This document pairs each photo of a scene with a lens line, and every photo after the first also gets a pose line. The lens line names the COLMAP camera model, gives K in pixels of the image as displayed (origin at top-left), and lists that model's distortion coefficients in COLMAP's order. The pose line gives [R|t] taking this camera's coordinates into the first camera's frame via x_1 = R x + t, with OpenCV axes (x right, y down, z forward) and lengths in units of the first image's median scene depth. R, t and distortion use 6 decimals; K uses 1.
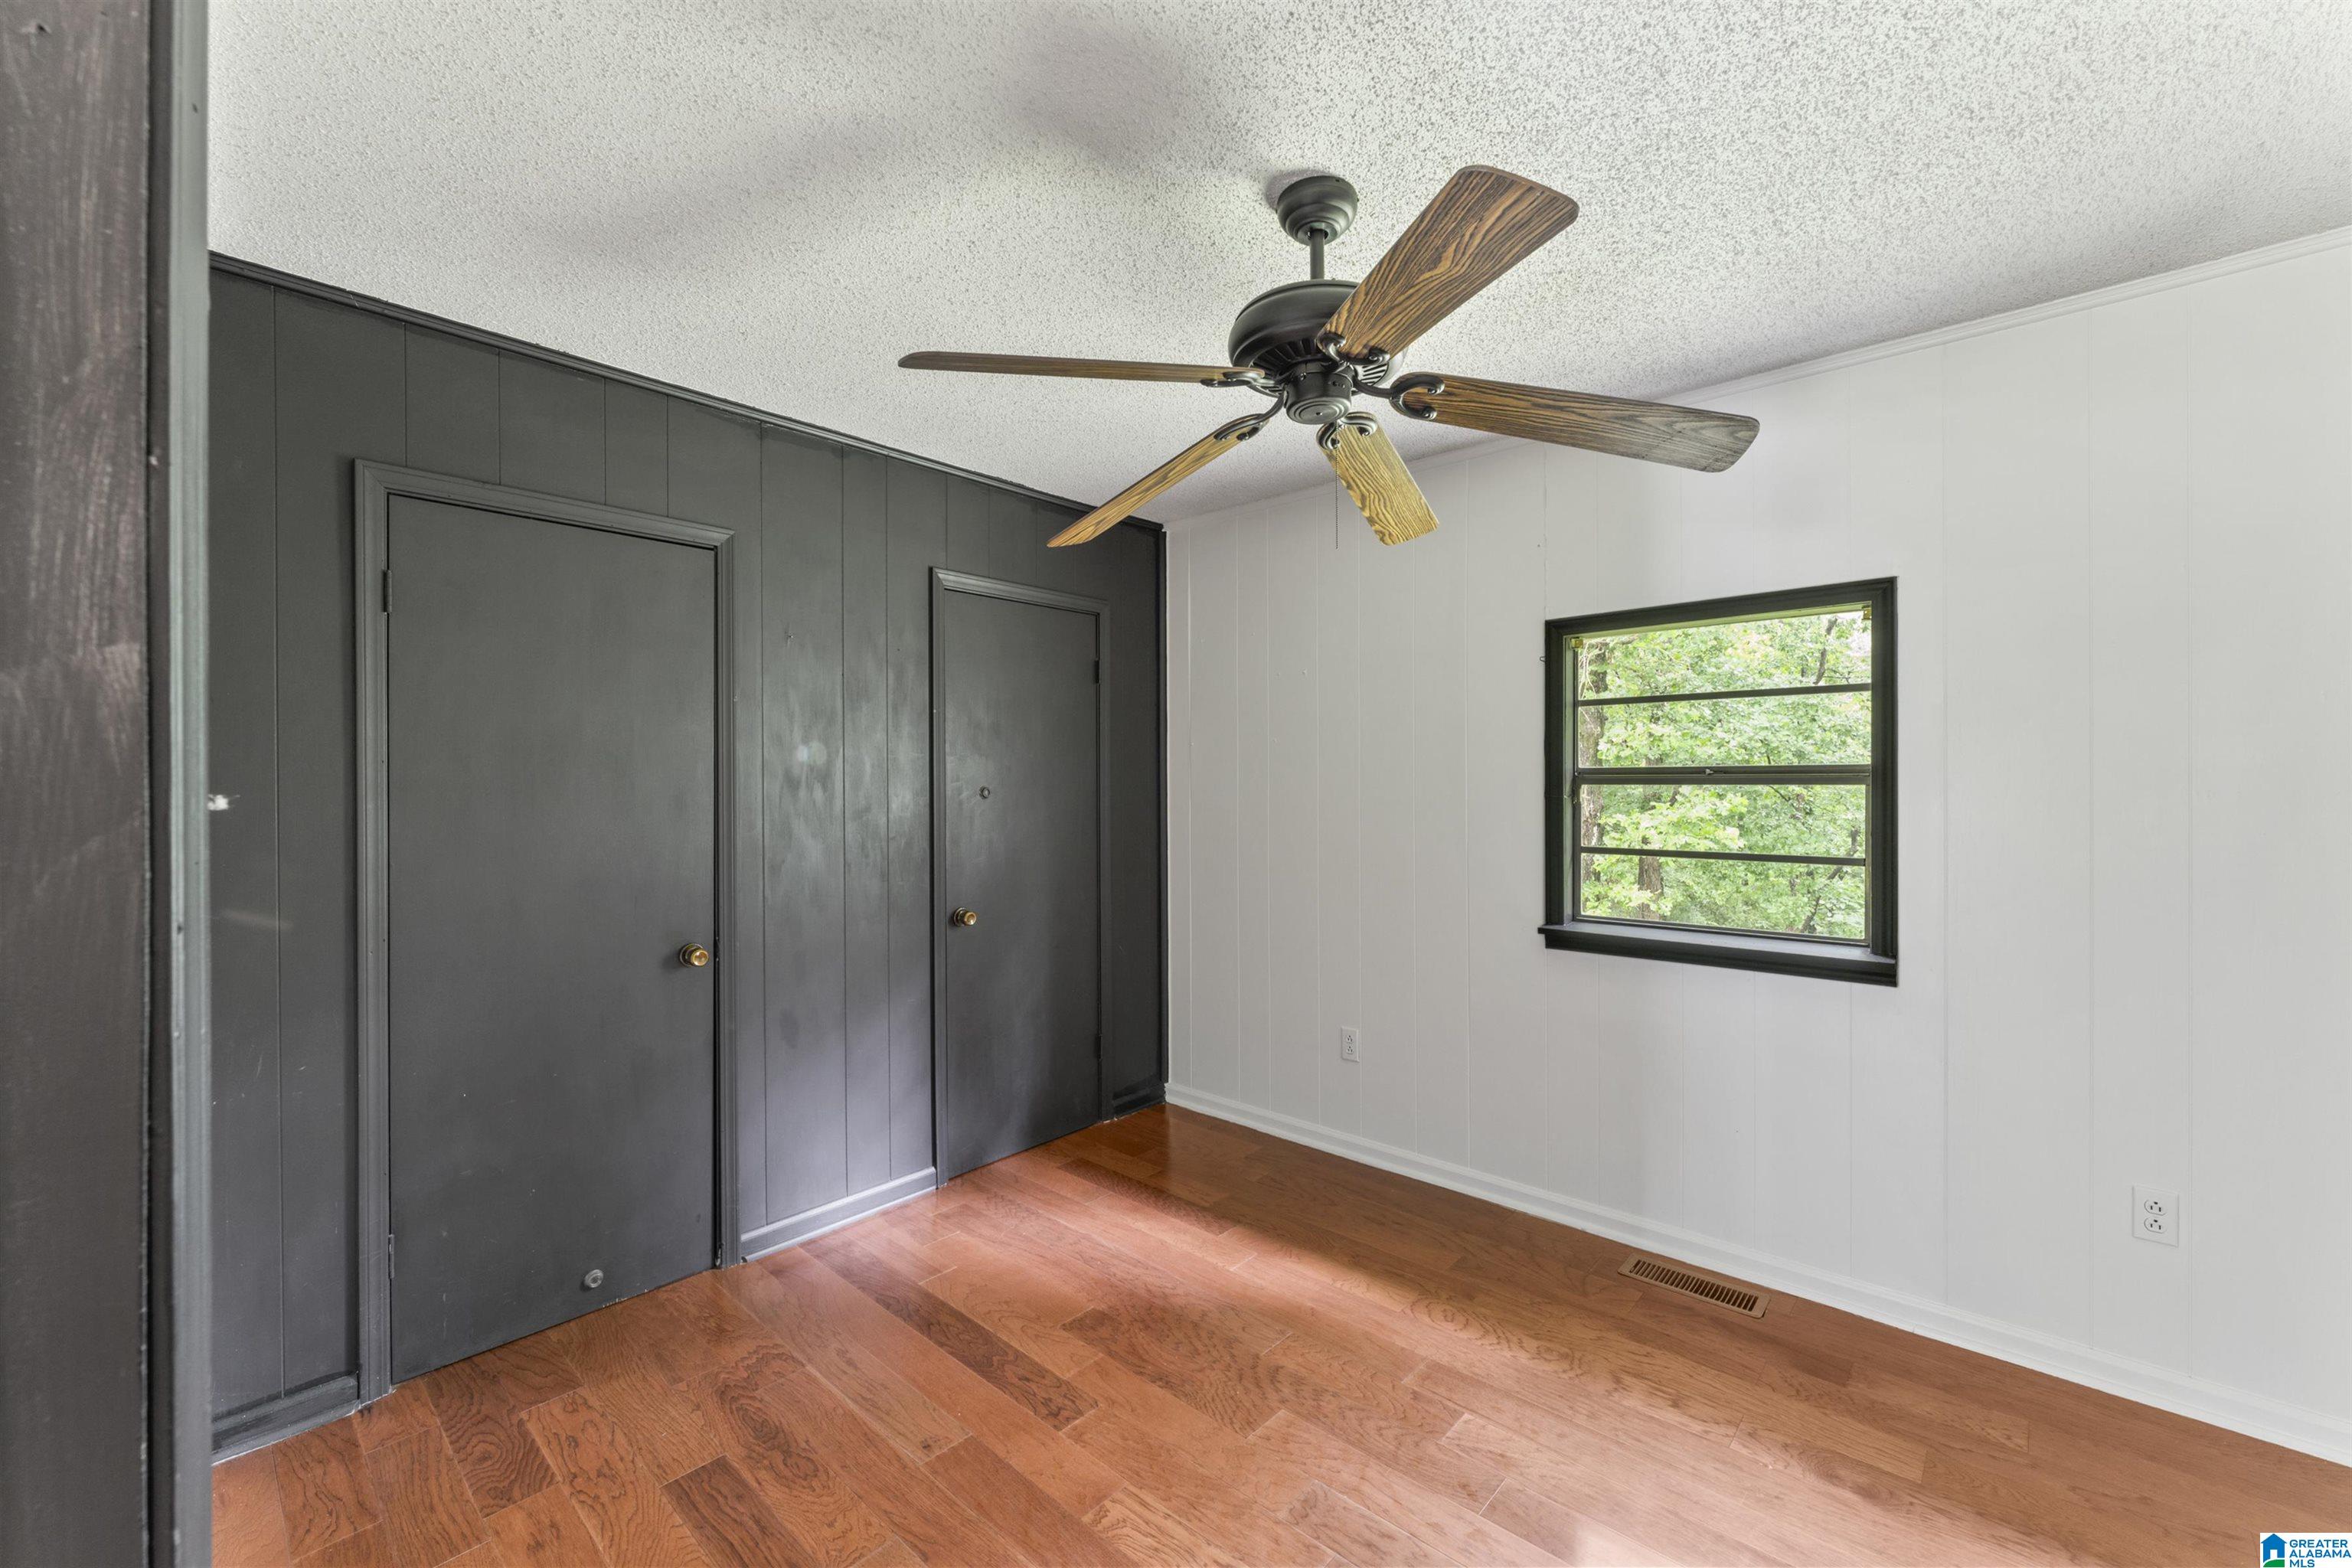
lens RADIAL K [[958.0, 0, 1181.9], [0, 958.0, 785.2], [0, 0, 1]] dist [-0.006290, 0.001830]
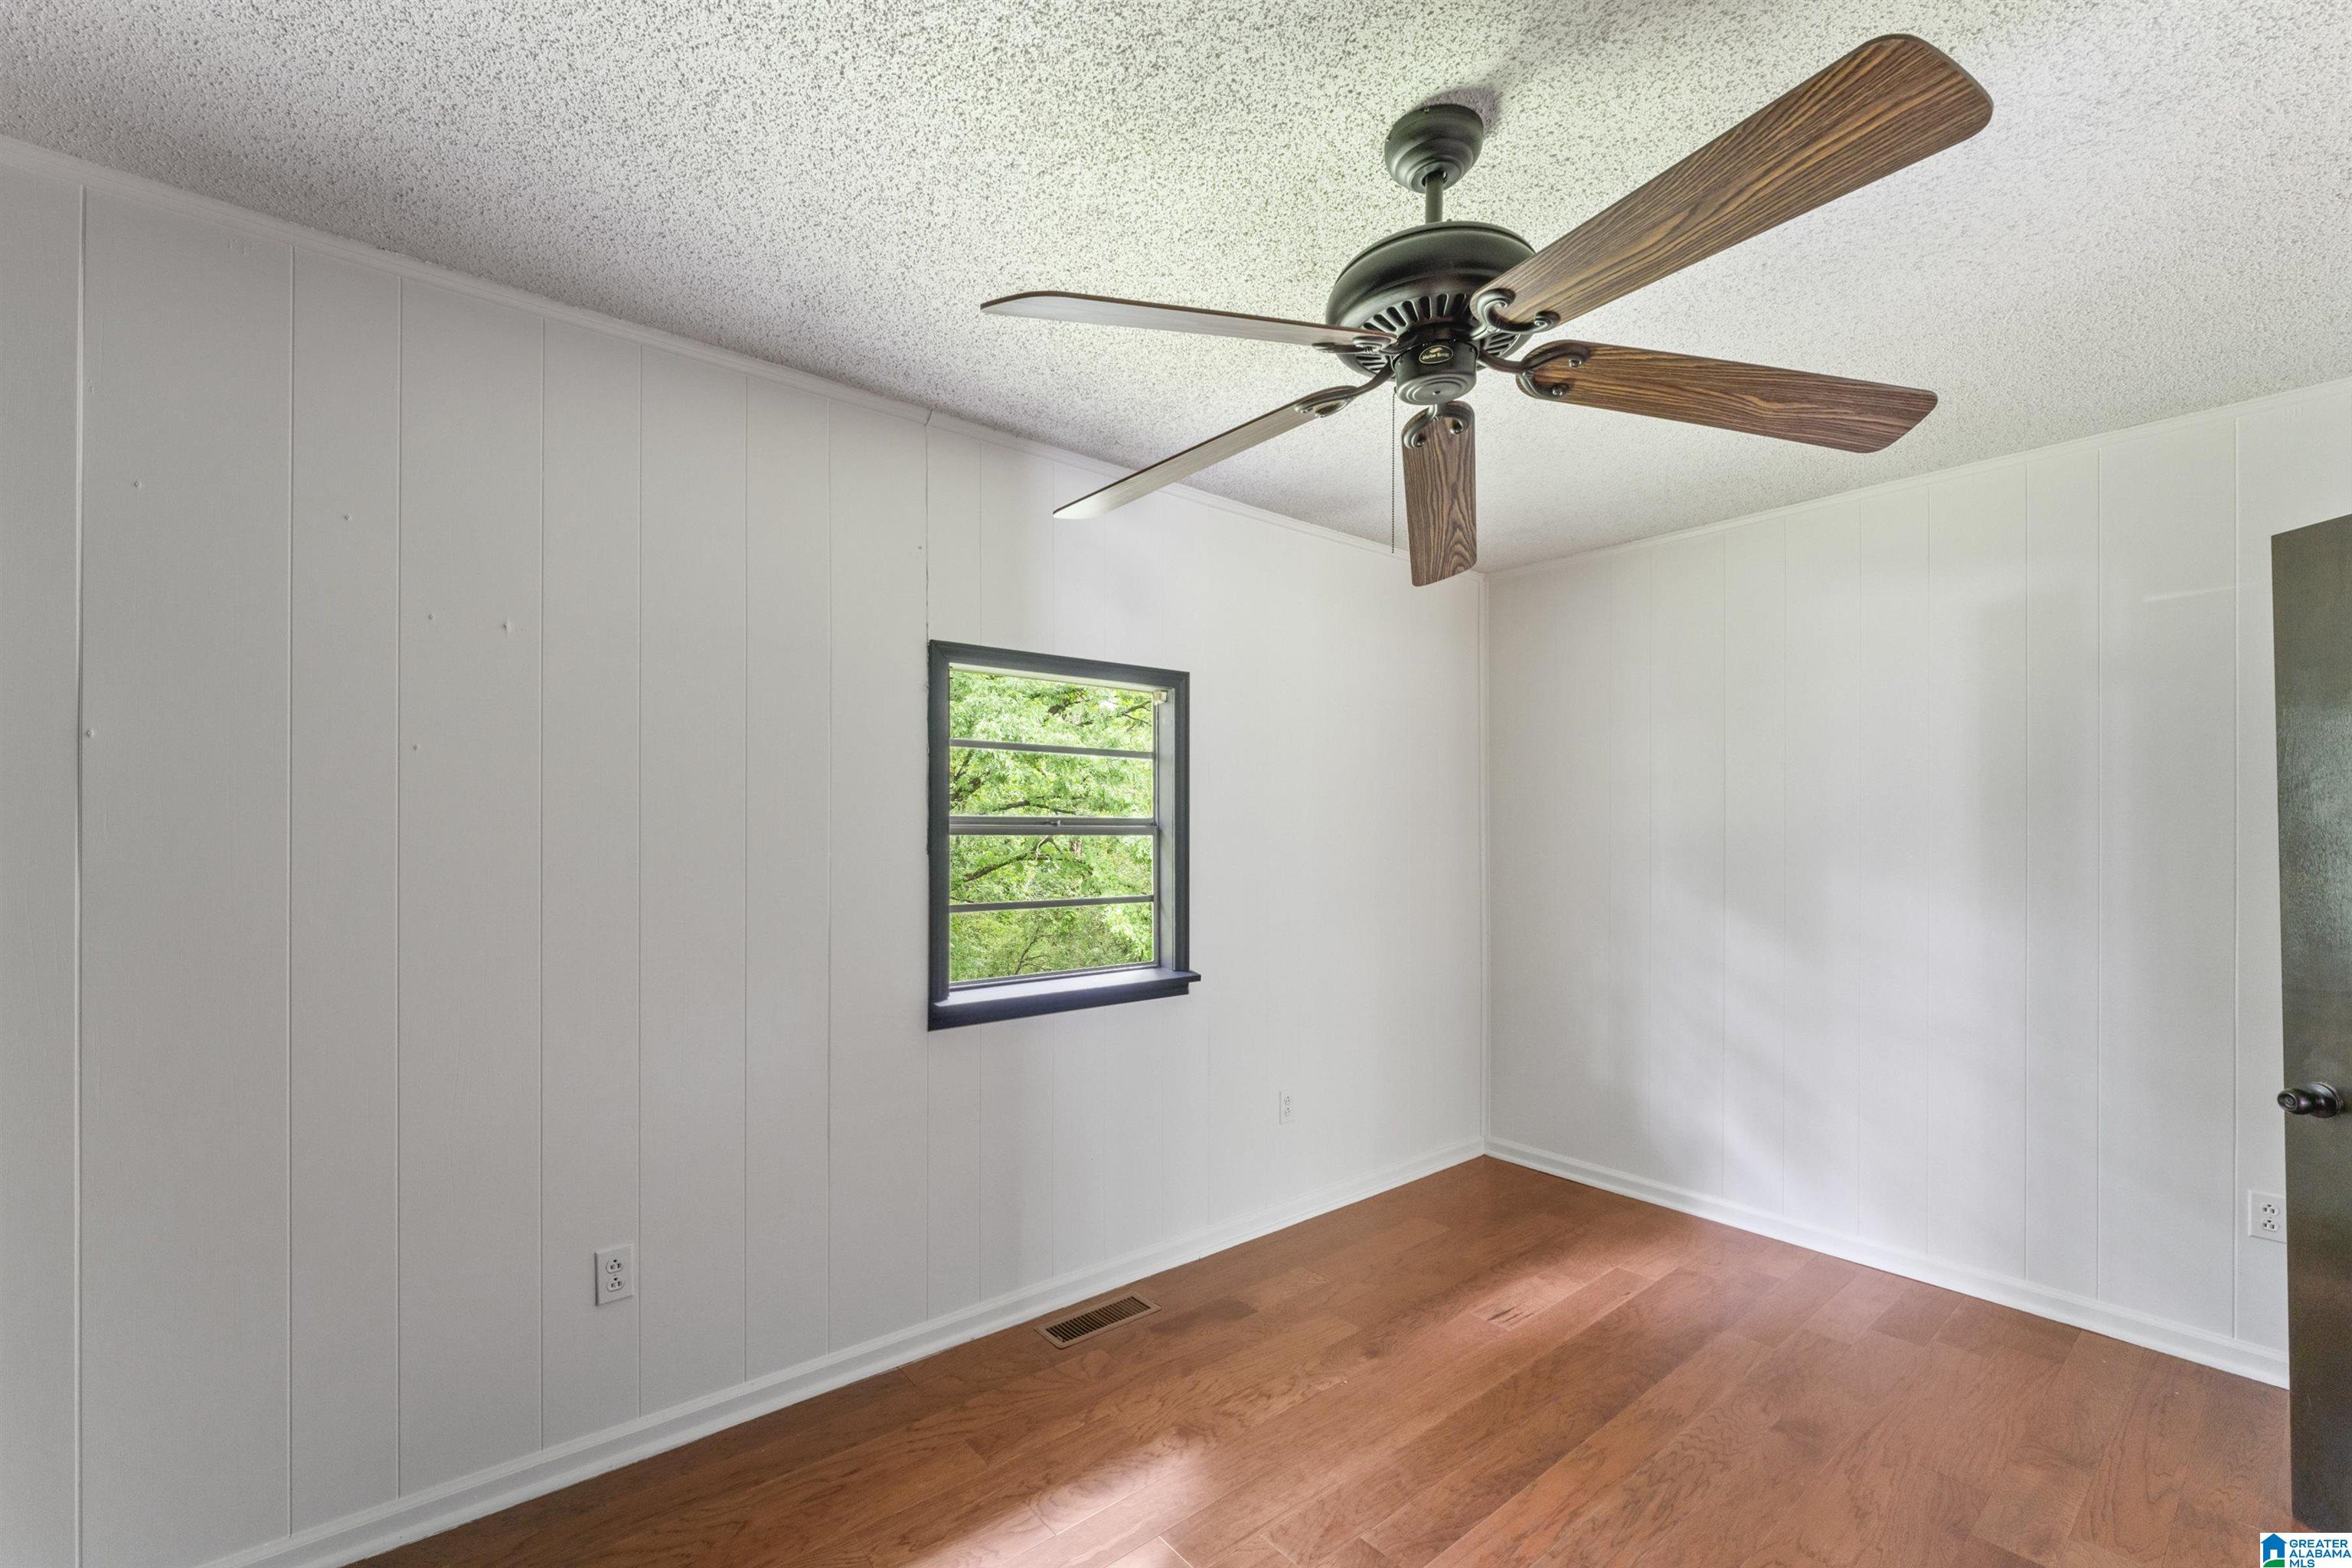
lens RADIAL K [[958.0, 0, 1241.4], [0, 958.0, 828.2], [0, 0, 1]] dist [-0.006290, 0.001830]
pose [[0.129028, 0.006131, 0.991622, -0.498882], [-0.000345, 0.999981, -0.006138, -0.001939], [-0.991641, 0.000450, 0.129028, 0.748878]]
